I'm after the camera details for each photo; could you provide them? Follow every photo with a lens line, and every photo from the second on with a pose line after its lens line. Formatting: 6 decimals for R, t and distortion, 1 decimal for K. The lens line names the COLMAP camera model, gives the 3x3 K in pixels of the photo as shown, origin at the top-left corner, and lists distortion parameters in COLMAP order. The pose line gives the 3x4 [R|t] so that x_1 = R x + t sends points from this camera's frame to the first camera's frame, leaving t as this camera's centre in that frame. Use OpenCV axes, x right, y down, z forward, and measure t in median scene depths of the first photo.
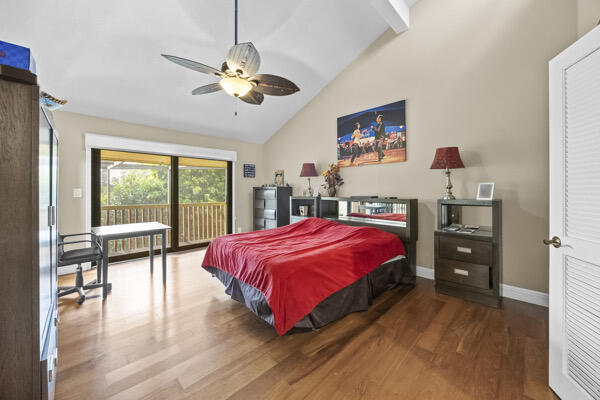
lens RADIAL K [[229.5, 0, 300.8], [0, 229.5, 192.5], [0, 0, 1]] dist [-0.000849, -0.000143]
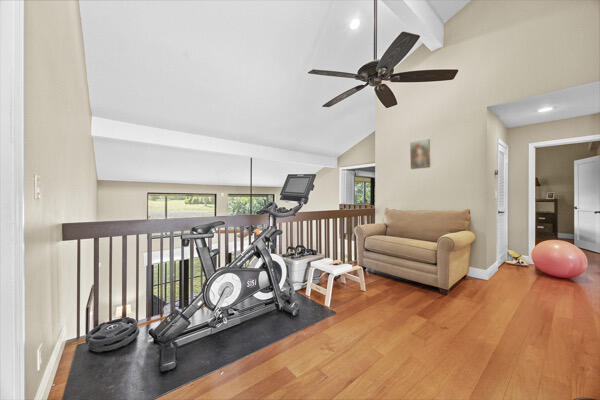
lens RADIAL K [[228.1, 0, 301.0], [0, 228.1, 195.8], [0, 0, 1]] dist [-0.002154, -0.000406]
pose [[0.996565, 0.004820, -0.082679, -1.895462], [-0.005901, 0.999900, -0.012832, 0.043673], [0.082609, 0.013276, 0.996494, -1.897163]]
